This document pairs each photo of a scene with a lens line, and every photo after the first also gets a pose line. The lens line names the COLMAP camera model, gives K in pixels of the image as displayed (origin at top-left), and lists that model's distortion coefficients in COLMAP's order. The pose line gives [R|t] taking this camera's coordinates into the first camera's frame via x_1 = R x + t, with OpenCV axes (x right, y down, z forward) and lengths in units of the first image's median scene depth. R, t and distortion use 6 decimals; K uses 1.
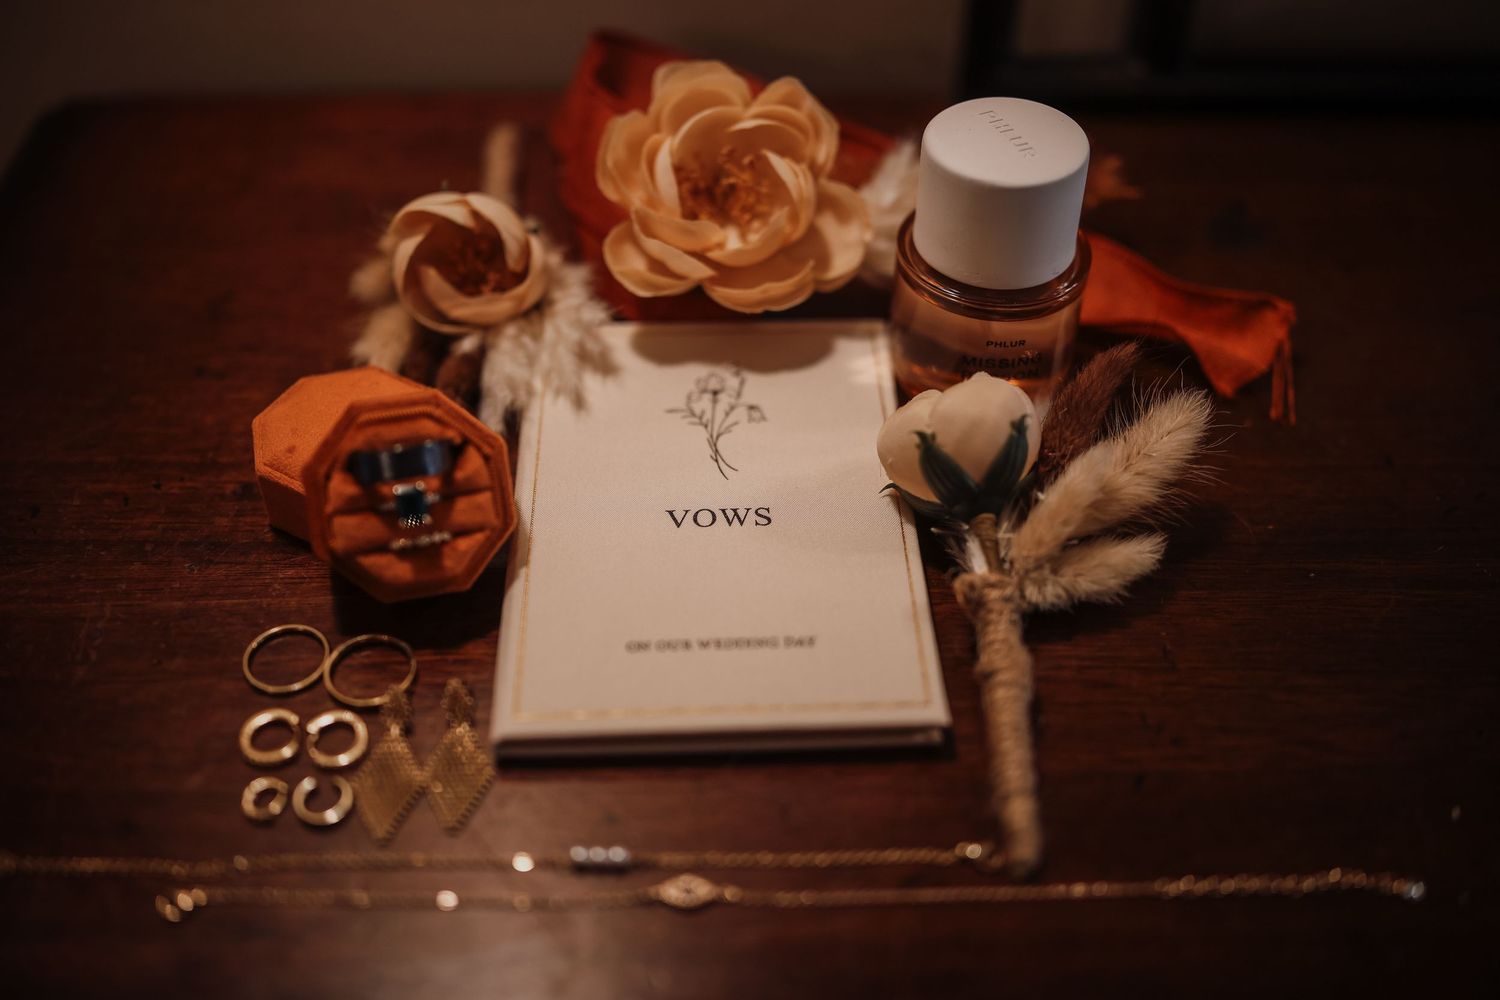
lens RADIAL K [[1508.5, 0, 750.0], [0, 1508.5, 500.0], [0, 0, 1]] dist [-0.043476, -0.000501]
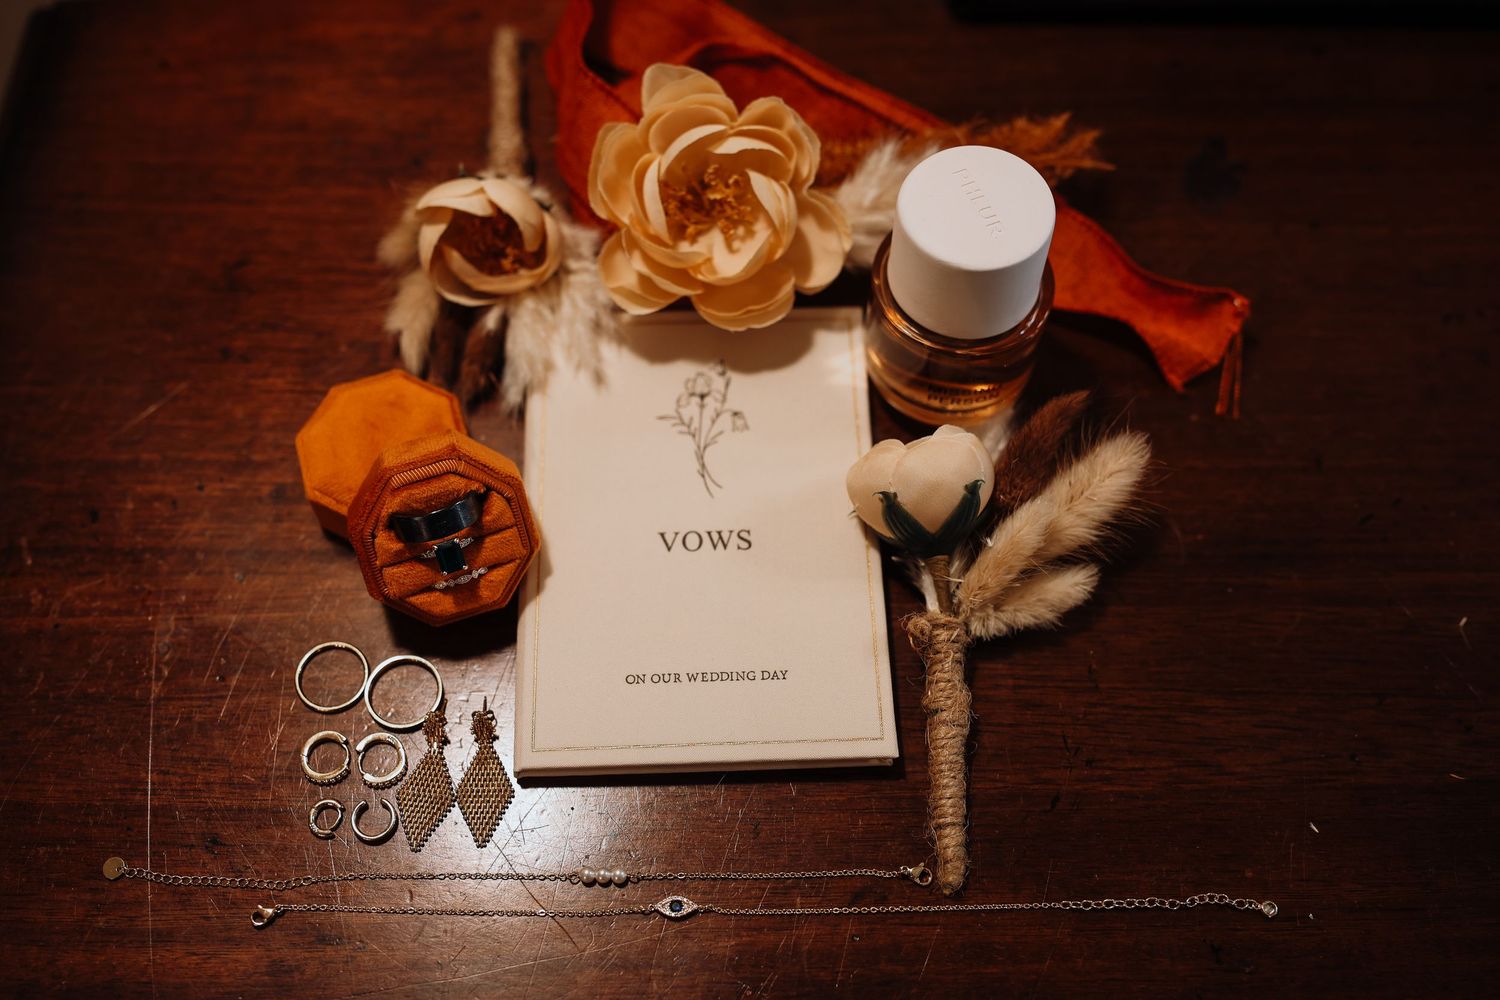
lens RADIAL K [[1508.5, 0, 750.0], [0, 1508.5, 500.0], [0, 0, 1]] dist [-0.043476, -0.000501]
pose [[0.999944, 0.007081, -0.007857, 0.021998], [-0.004464, 0.955992, 0.293360, -0.346693], [0.009588, -0.293309, 0.955970, -0.065330]]
